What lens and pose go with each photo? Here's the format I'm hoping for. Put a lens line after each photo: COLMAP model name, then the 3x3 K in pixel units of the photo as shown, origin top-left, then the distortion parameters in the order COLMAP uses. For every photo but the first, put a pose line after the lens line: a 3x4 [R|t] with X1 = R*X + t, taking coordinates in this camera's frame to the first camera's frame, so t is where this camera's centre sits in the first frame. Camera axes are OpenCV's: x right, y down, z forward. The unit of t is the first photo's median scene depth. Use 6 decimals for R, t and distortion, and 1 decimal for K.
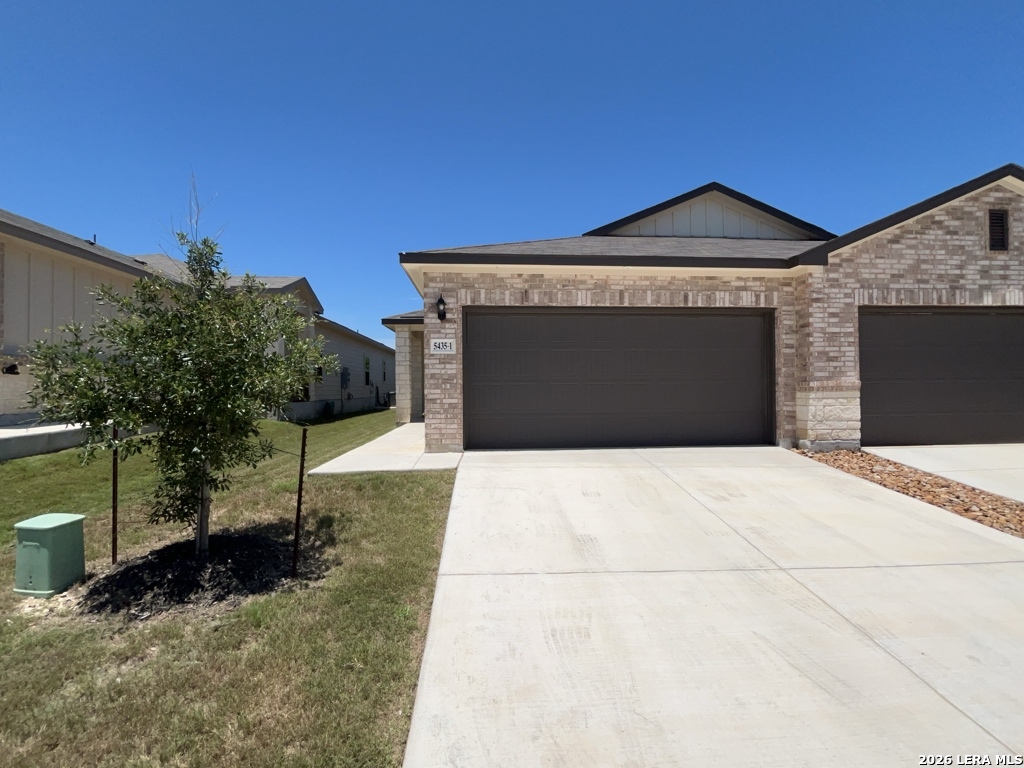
lens RADIAL K [[449.7, 0, 510.7], [0, 449.7, 386.1], [0, 0, 1]] dist [-0.004482, -0.000072]
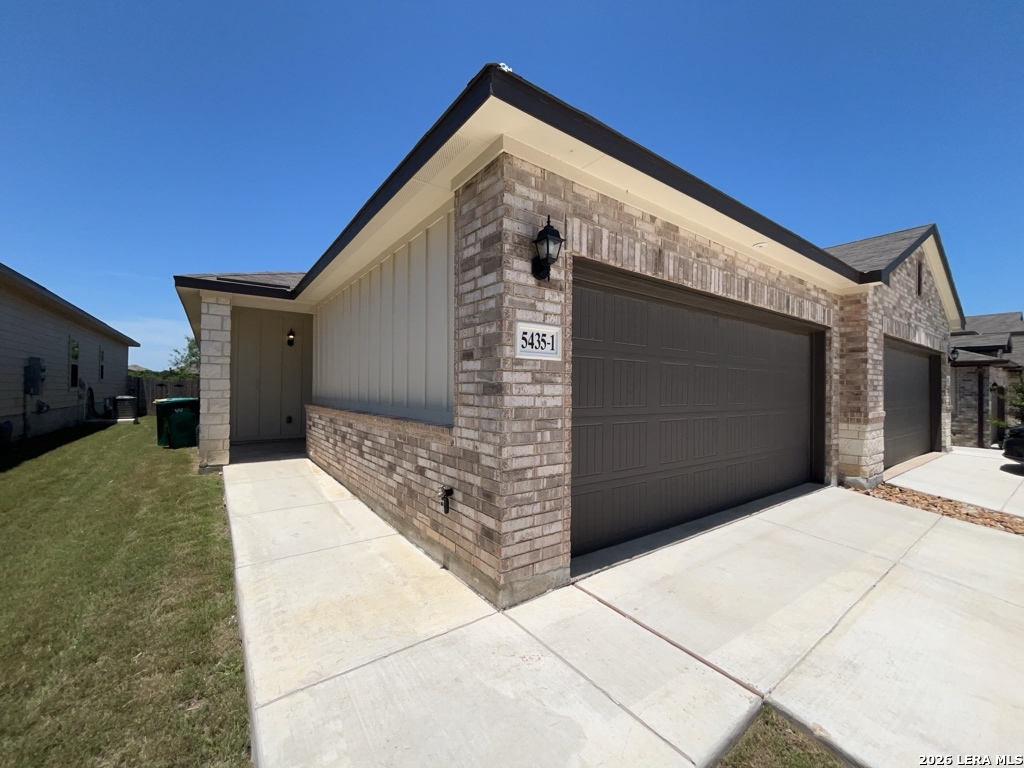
lens RADIAL K [[412.0, 0, 512.6], [0, 412.0, 386.5], [0, 0, 1]] dist [-0.003597, -0.000234]
pose [[0.845751, 0.020339, 0.533190, -0.376441], [-0.021550, 0.999760, -0.003953, -0.044756], [-0.533143, -0.008147, 0.845986, 0.684366]]
